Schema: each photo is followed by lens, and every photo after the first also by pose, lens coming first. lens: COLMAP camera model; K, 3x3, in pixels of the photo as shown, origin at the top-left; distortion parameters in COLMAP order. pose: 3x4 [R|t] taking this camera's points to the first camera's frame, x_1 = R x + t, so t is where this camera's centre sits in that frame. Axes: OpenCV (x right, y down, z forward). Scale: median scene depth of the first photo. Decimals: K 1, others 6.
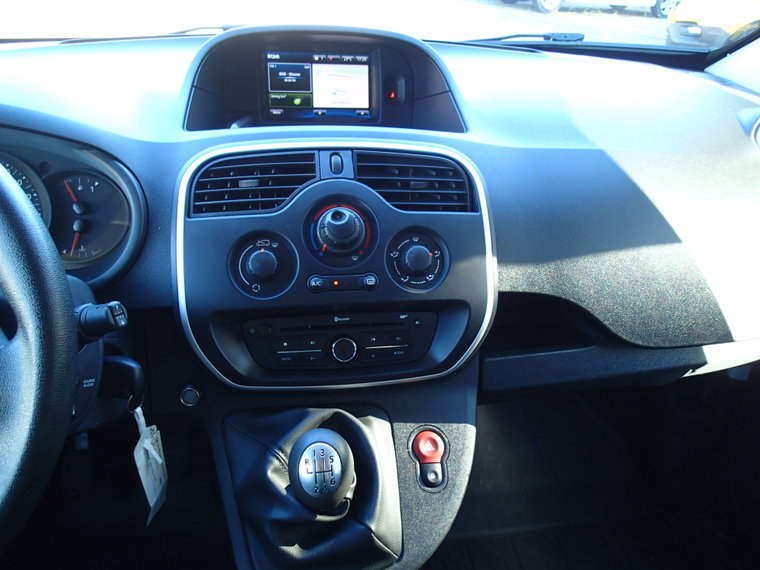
lens RADIAL K [[553.2, 0, 389.0], [0, 553.2, 284.2], [0, 0, 1]] dist [-0.003694, -0.001992]
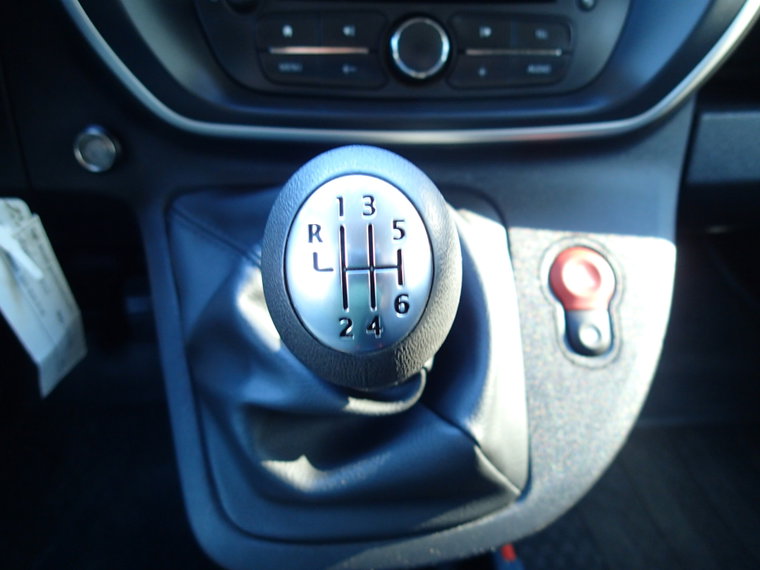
lens RADIAL K [[565.2, 0, 383.5], [0, 565.2, 282.6], [0, 0, 1]] dist [-0.001101, -0.004650]
pose [[0.995578, 0.045484, -0.082198, -0.064887], [-0.027597, 0.977972, 0.206902, 0.211393], [0.089799, -0.203718, 0.974903, 0.527643]]
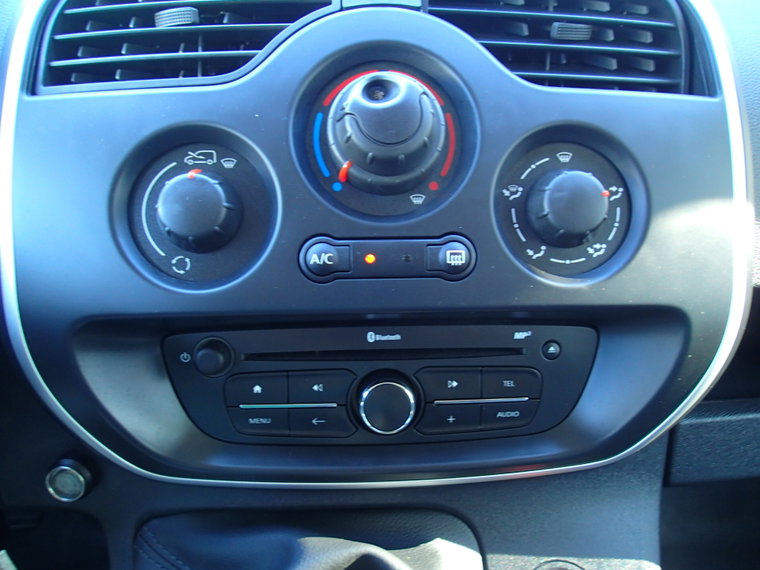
lens RADIAL K [[565.2, 0, 383.5], [0, 565.2, 282.6], [0, 0, 1]] dist [-0.001101, -0.004650]
pose [[0.994449, 0.033152, -0.099865, -0.042227], [-0.026076, 0.997111, 0.071344, -0.013587], [0.101942, -0.068344, 0.992440, 0.561691]]
